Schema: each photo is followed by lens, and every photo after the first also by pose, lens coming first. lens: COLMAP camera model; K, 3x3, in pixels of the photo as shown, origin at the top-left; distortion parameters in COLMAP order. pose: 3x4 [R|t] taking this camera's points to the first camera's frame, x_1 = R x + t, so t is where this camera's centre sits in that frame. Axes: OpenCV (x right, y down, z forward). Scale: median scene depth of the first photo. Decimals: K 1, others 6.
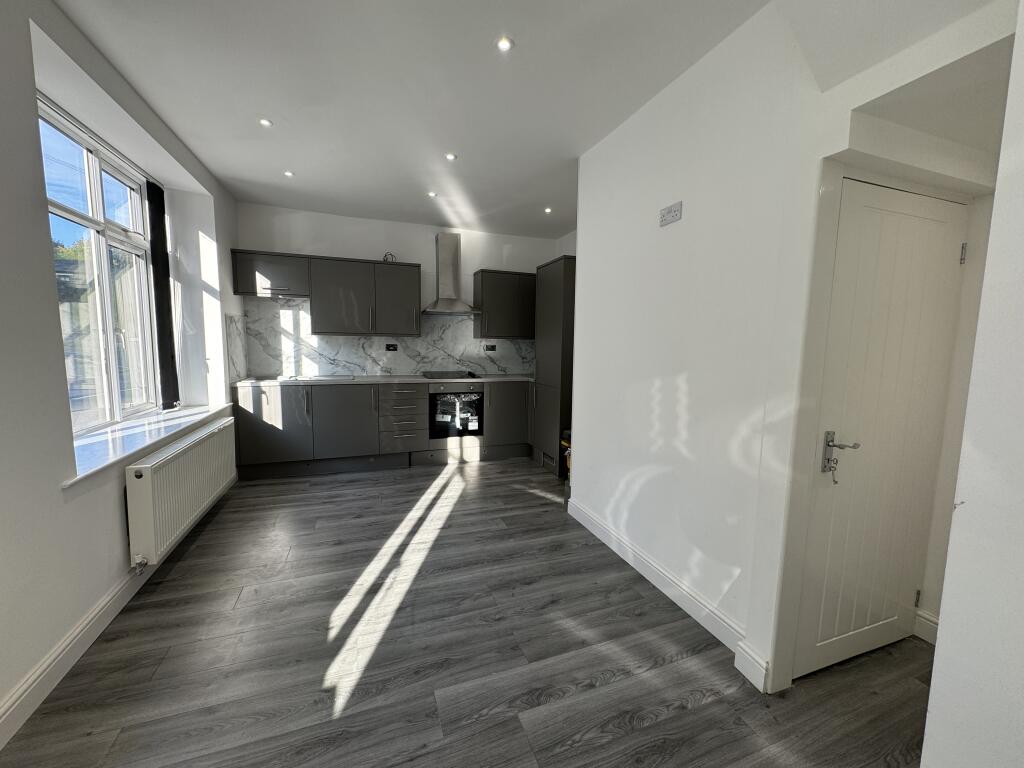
lens RADIAL K [[406.9, 0, 512.4], [0, 406.9, 383.0], [0, 0, 1]] dist [-0.003024, -0.000074]
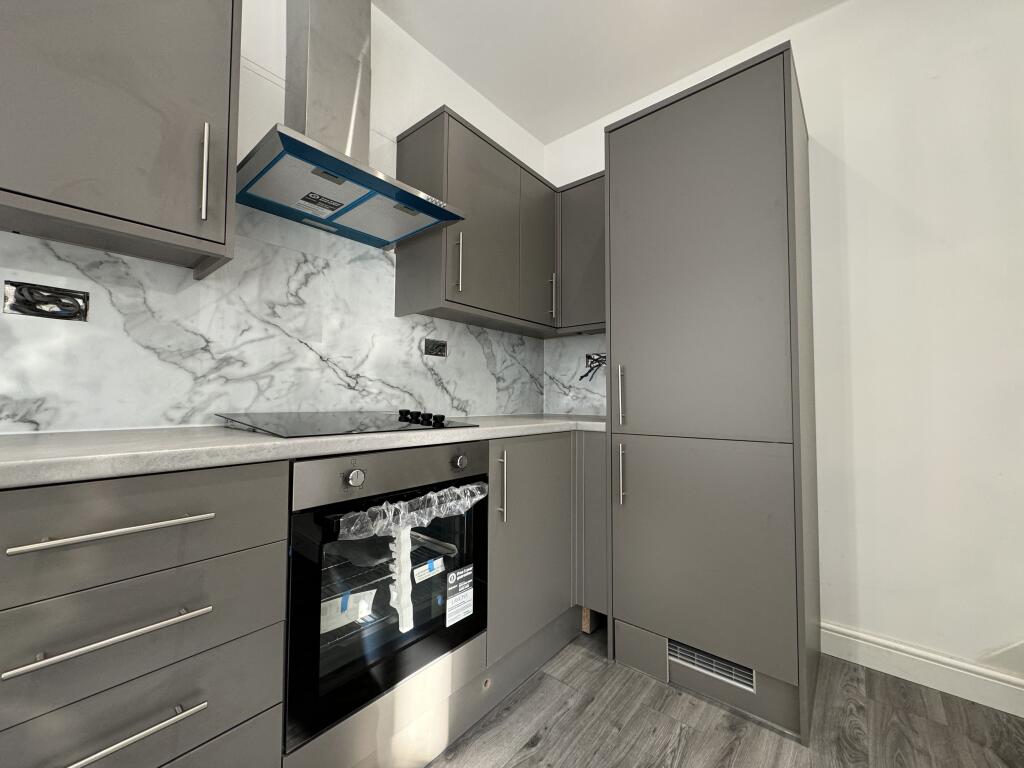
lens RADIAL K [[406.9, 0, 512.4], [0, 406.9, 383.0], [0, 0, 1]] dist [-0.003024, -0.000074]
pose [[0.866008, 0.010952, 0.499911, -0.192899], [0.054903, 0.991633, -0.116834, -0.007188], [-0.497007, 0.128626, 0.858160, 0.701466]]
